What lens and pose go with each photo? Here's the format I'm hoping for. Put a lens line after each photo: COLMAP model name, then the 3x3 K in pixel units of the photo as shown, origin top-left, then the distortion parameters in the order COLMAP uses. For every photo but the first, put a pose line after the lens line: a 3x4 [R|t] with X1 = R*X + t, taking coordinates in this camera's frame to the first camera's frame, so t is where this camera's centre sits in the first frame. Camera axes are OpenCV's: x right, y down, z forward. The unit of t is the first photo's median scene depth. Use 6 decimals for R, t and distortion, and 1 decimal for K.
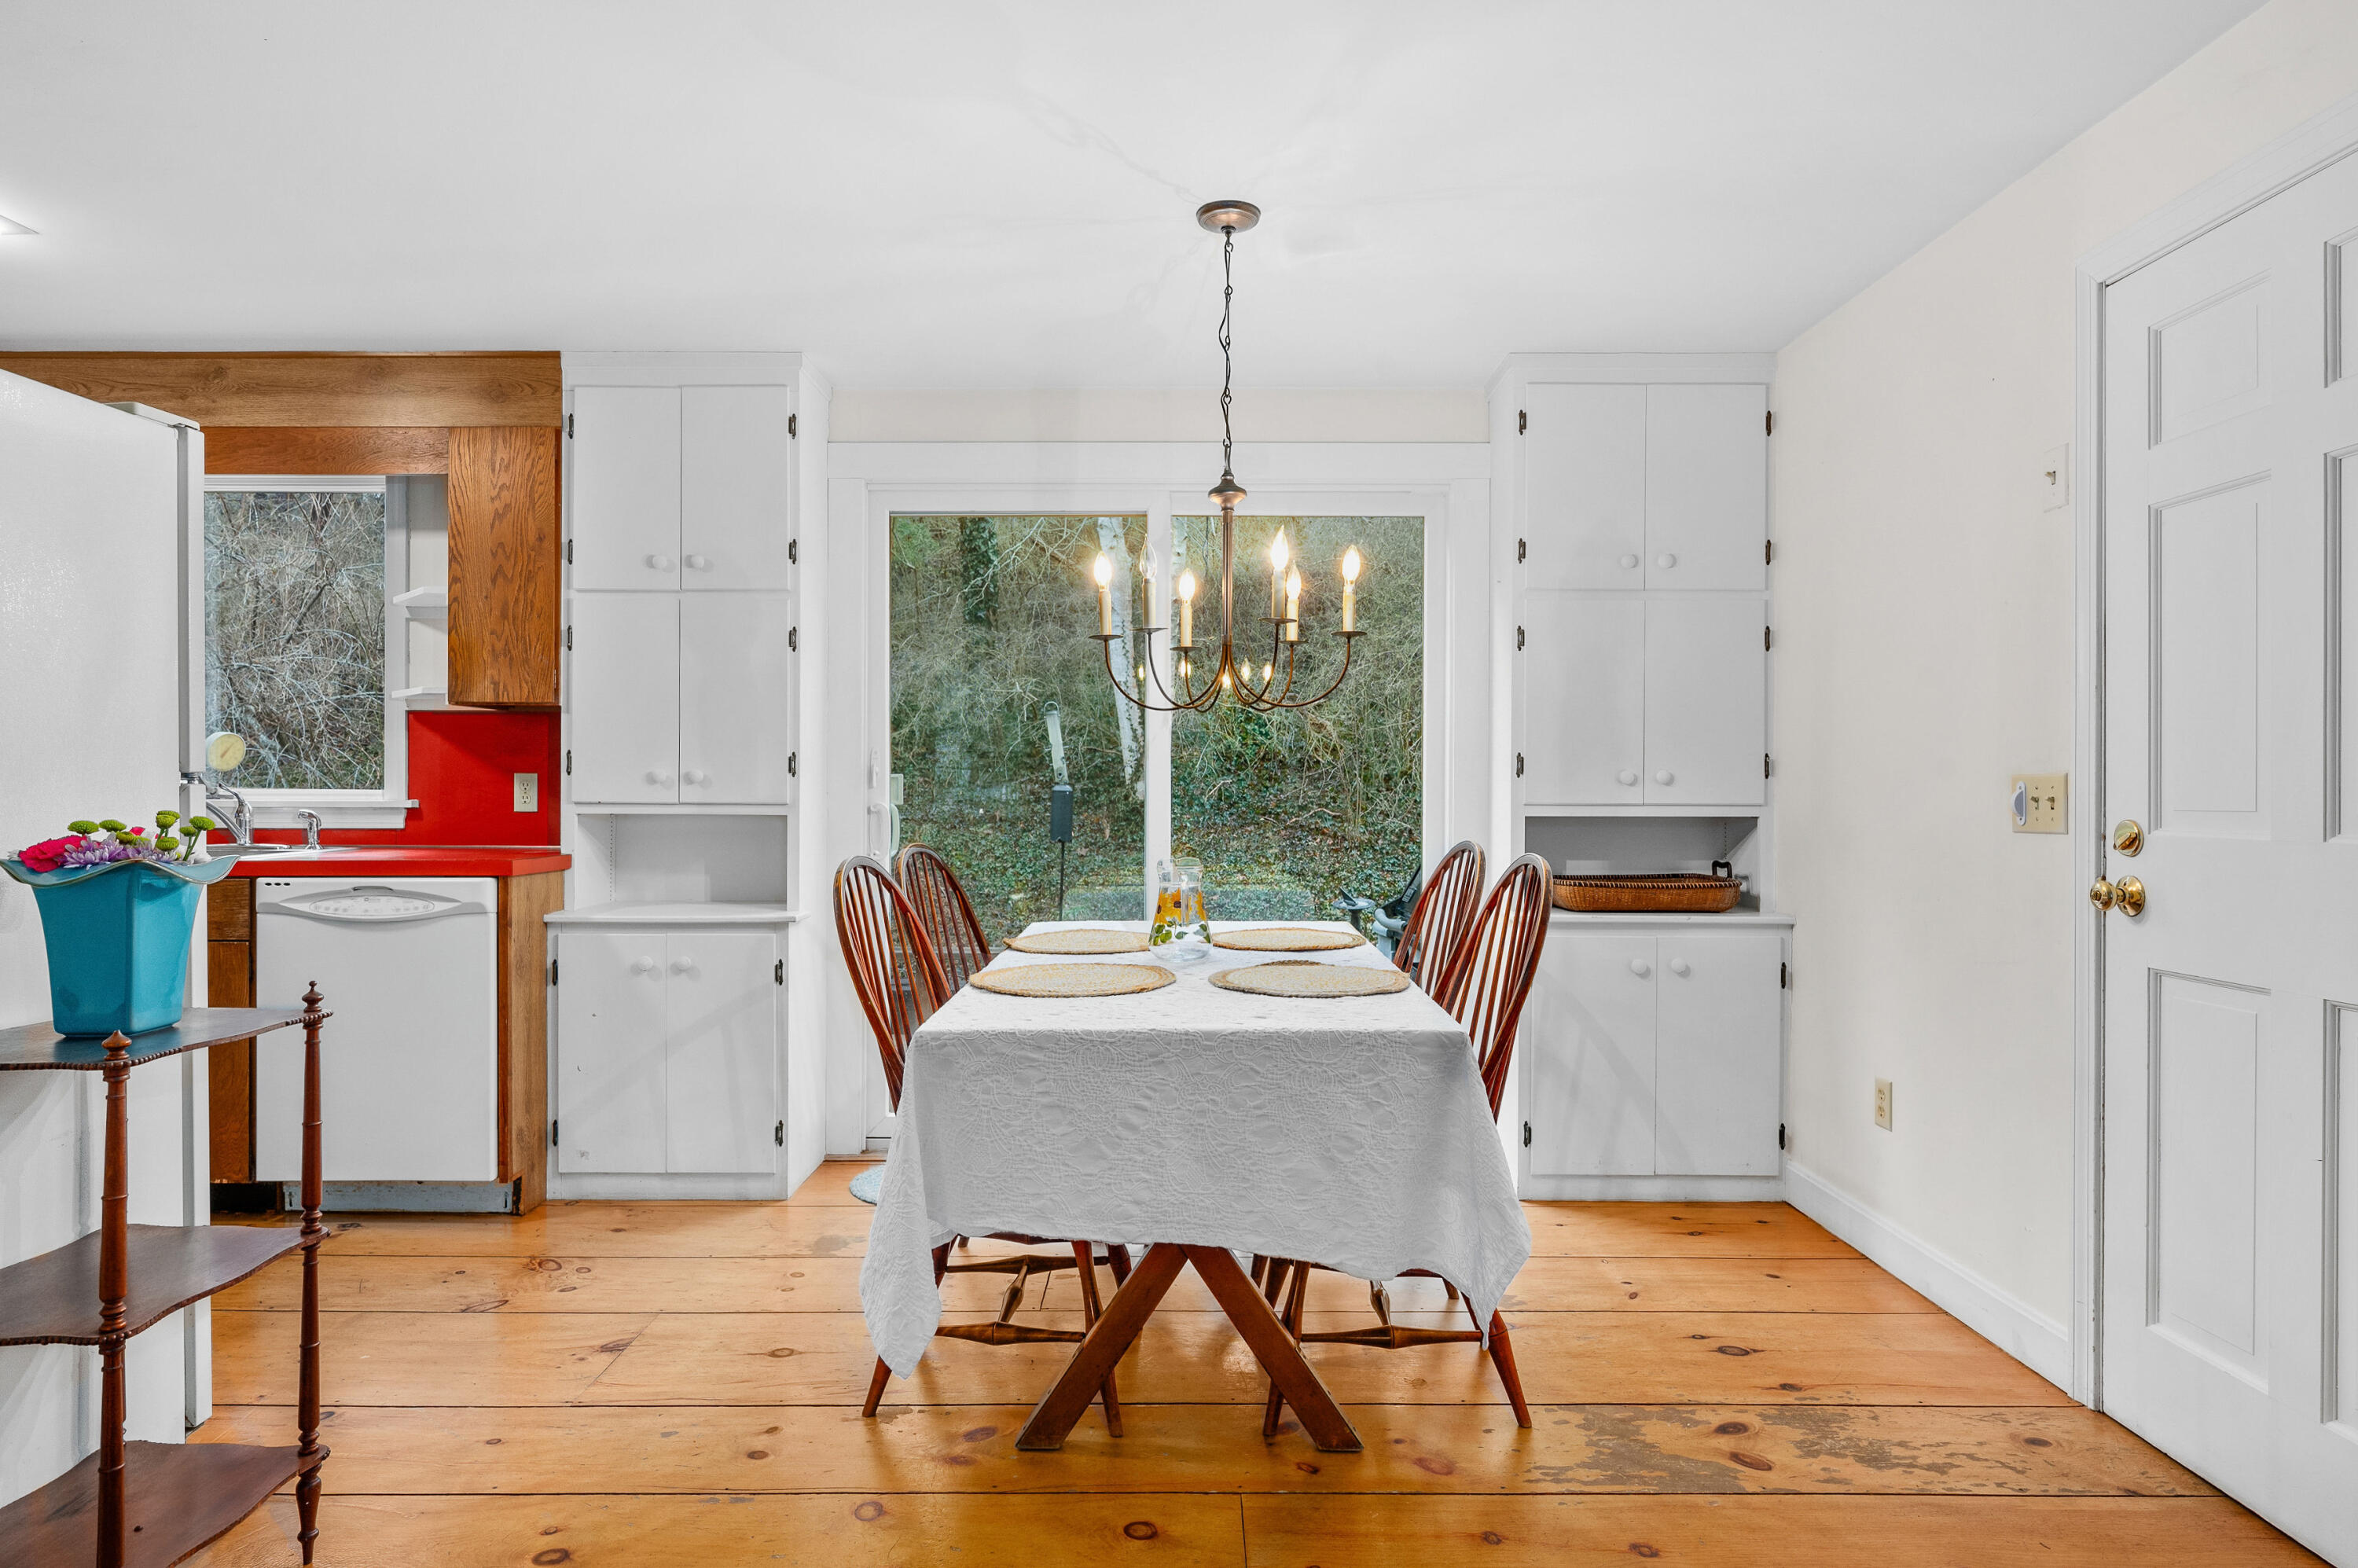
lens RADIAL K [[1347.4, 0, 1177.3], [0, 1347.4, 792.0], [0, 0, 1]] dist [-0.001463, -0.000590]
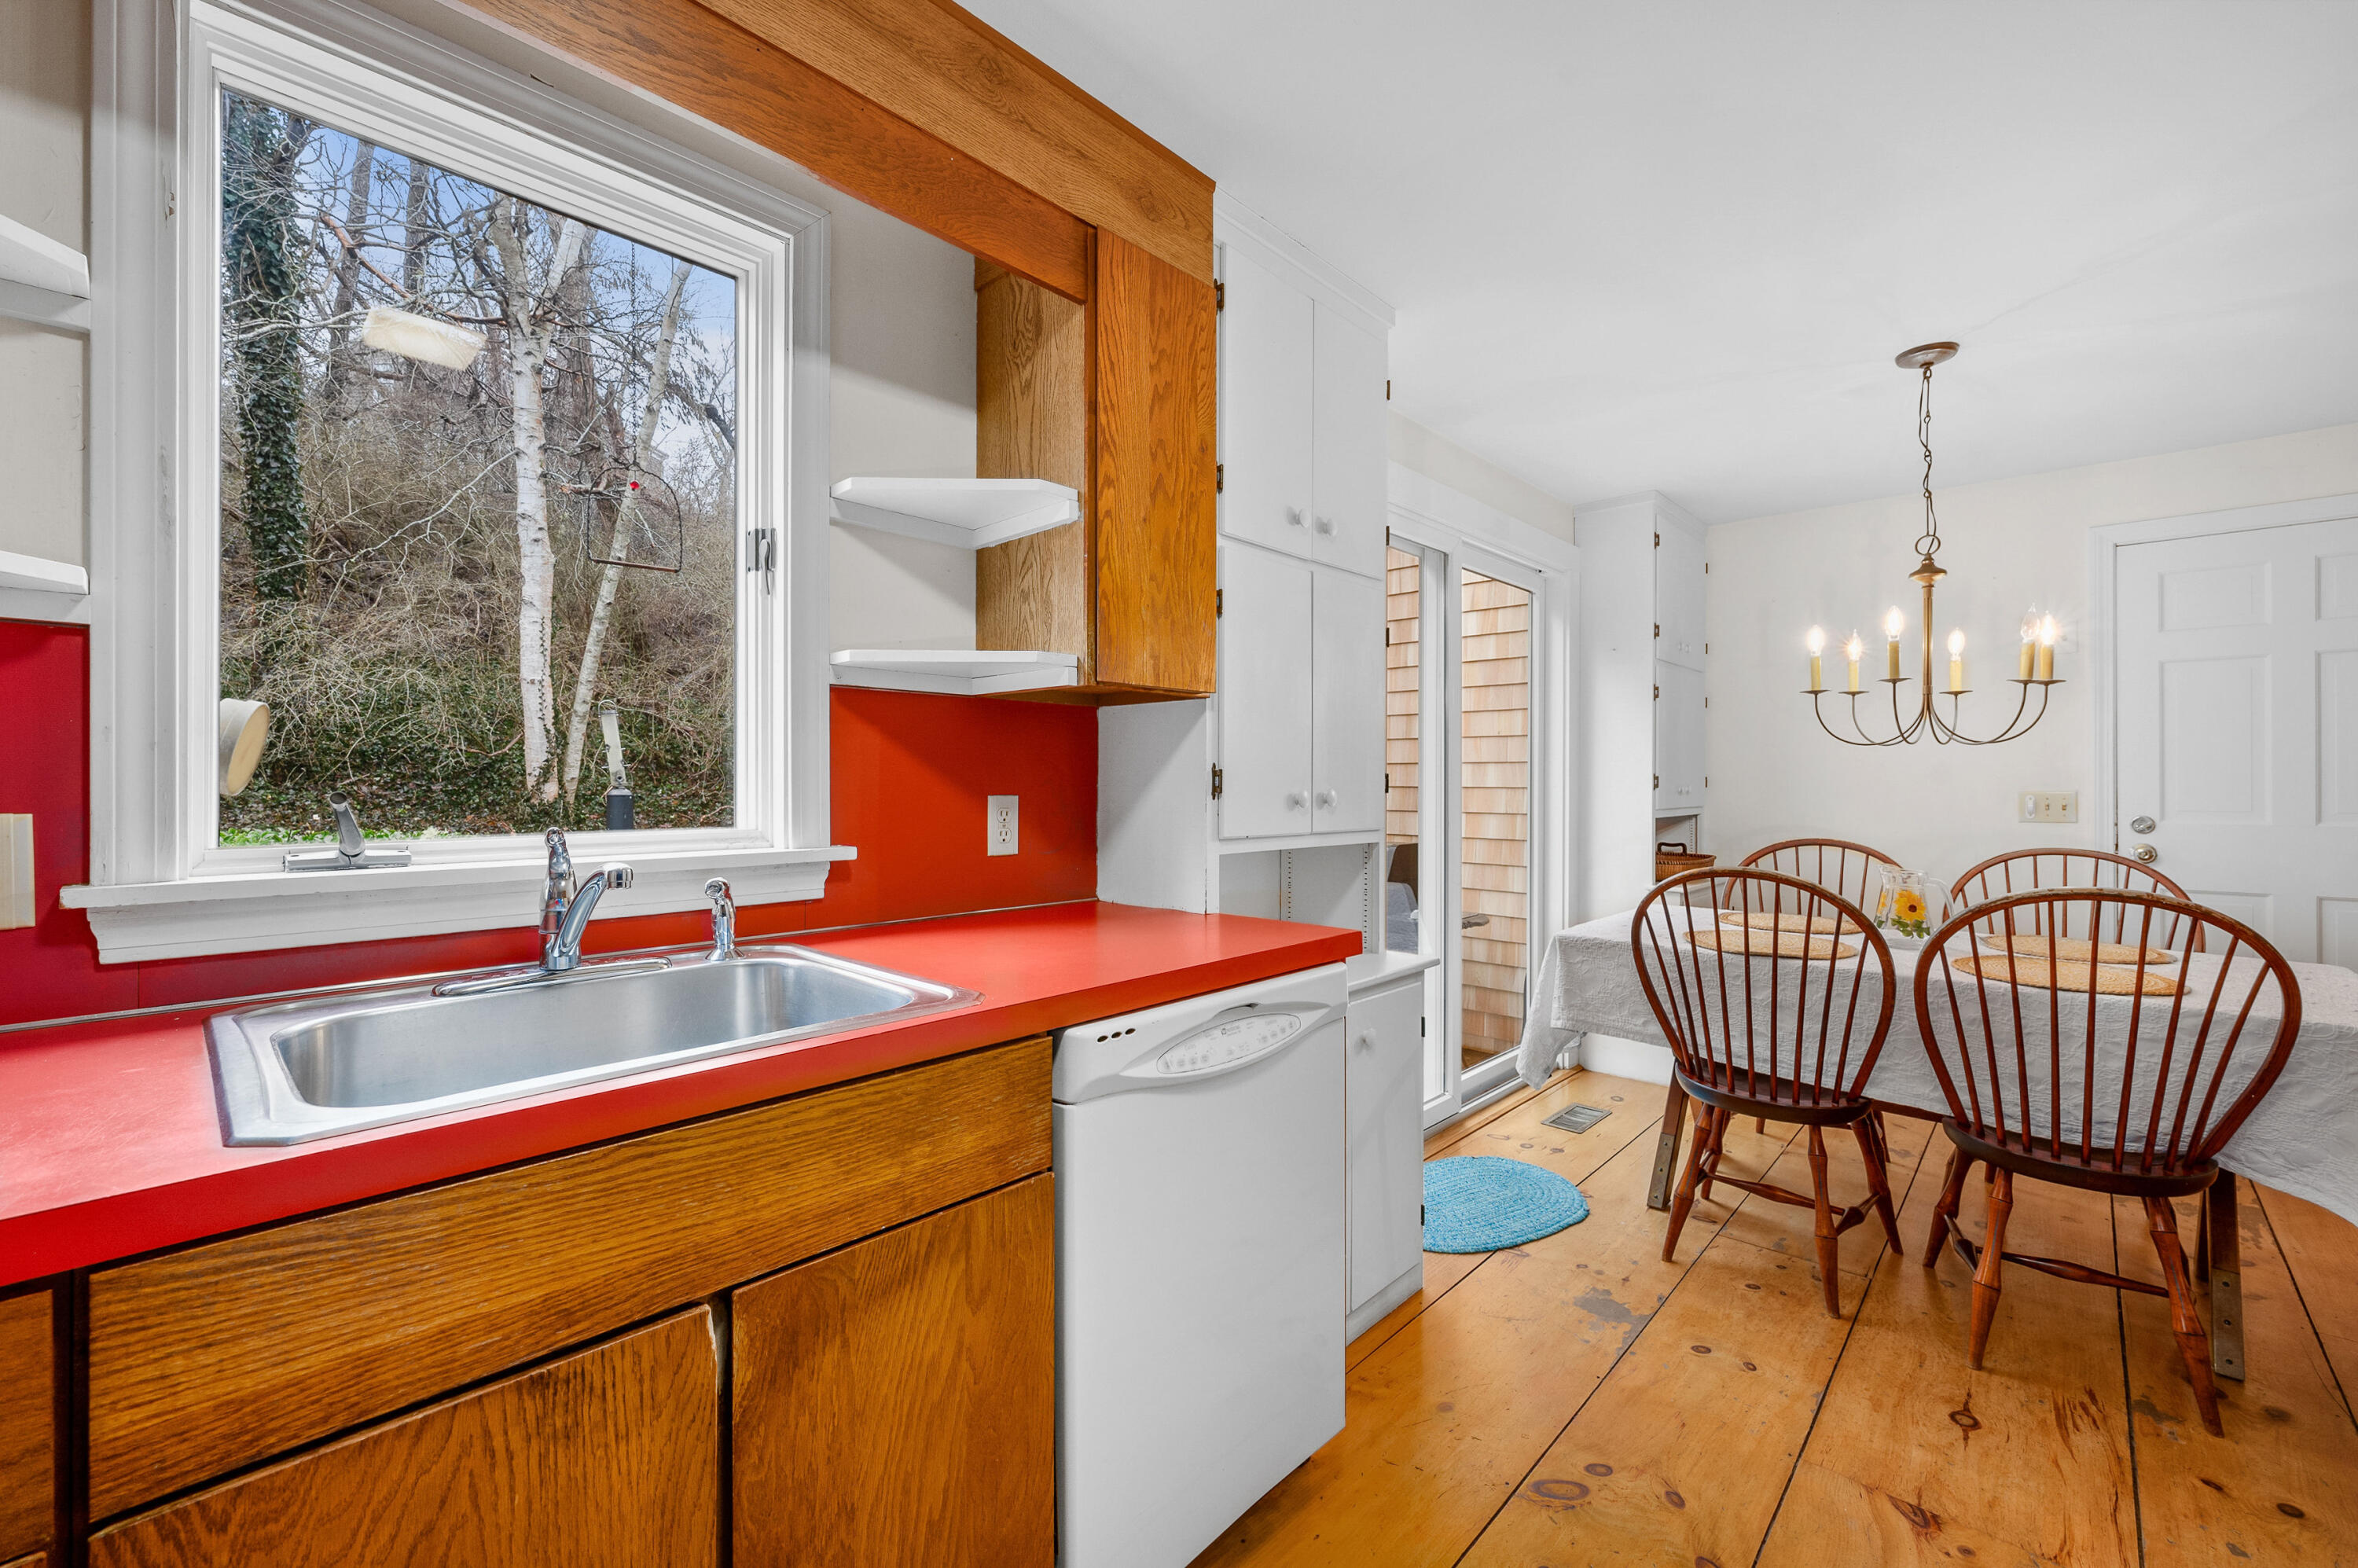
lens RADIAL K [[965.7, 0, 1192.8], [0, 965.7, 779.8], [0, 0, 1]] dist [0.000906, -0.000011]
pose [[0.673119, -0.000758, 0.739534, -0.832899], [0.003799, 0.999990, -0.002432, -0.021614], [-0.739525, 0.004446, 0.673115, 0.678871]]
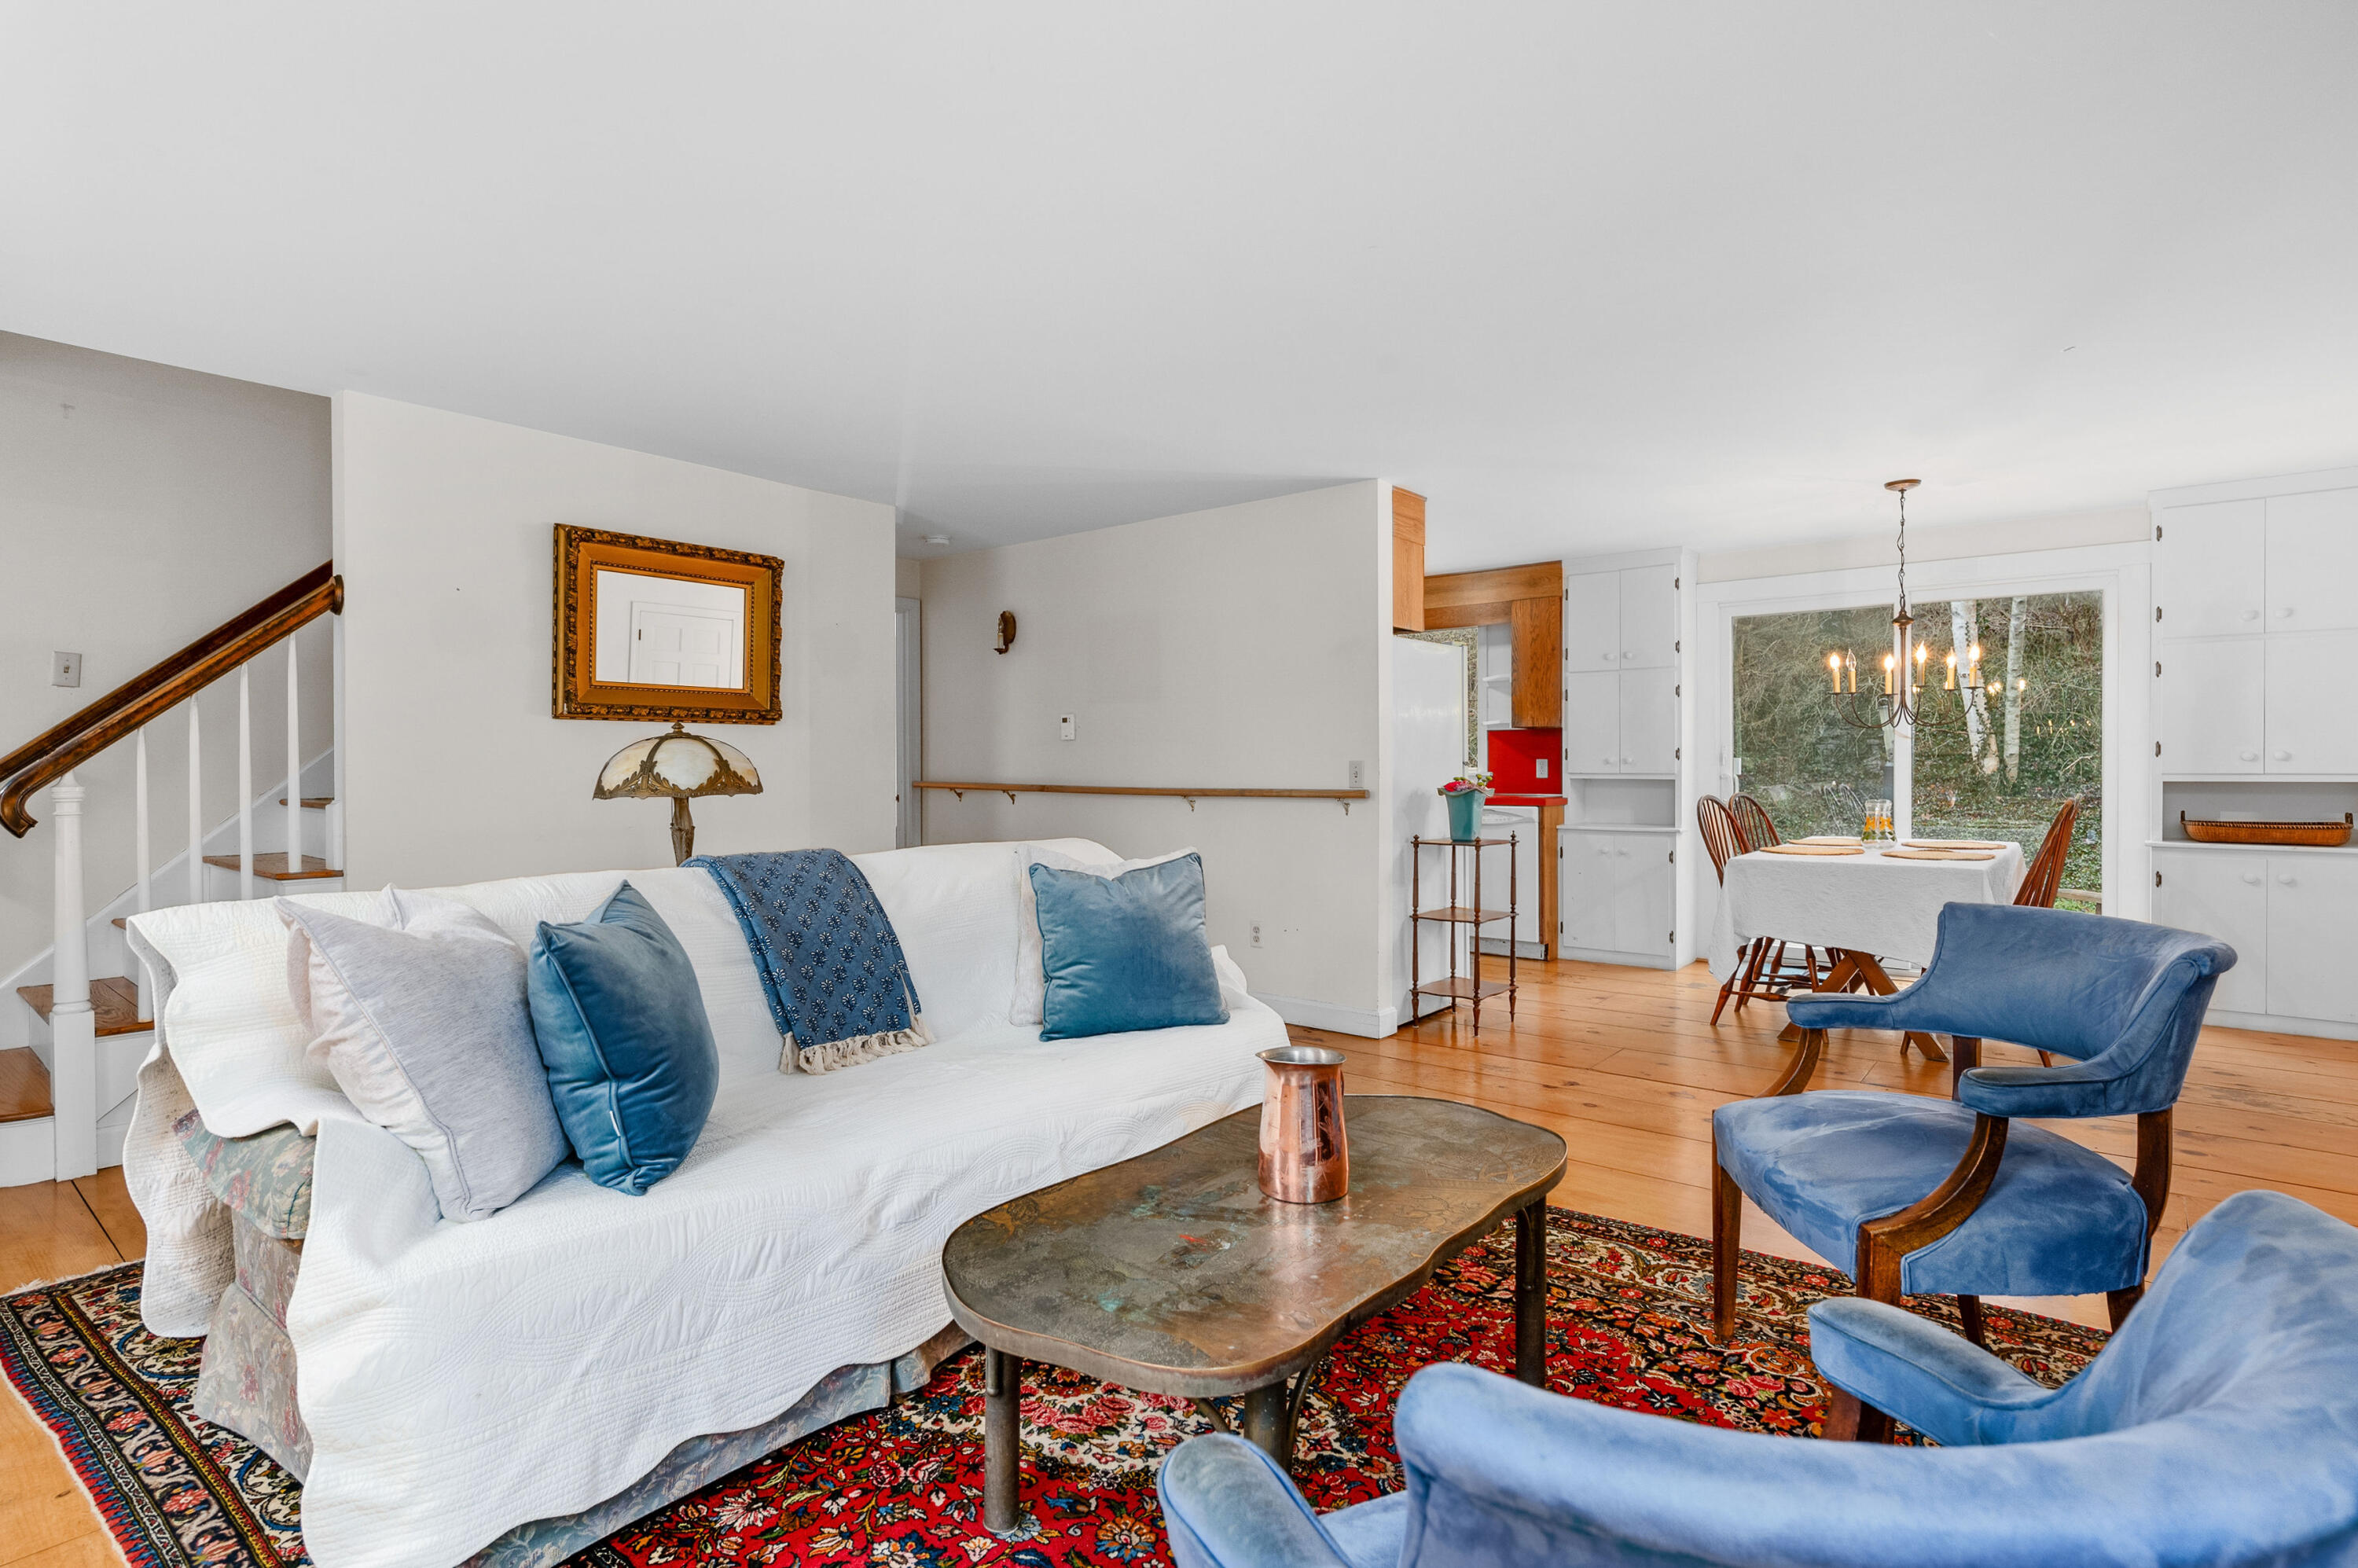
lens RADIAL K [[1141.5, 0, 1174.3], [0, 1141.5, 771.4], [0, 0, 1]] dist [0.002056, -0.000028]
pose [[0.770871, -0.001876, -0.636989, 0.215394], [0.003391, 0.999994, 0.001158, 0.001032], [0.636983, -0.003052, 0.770872, -0.774121]]
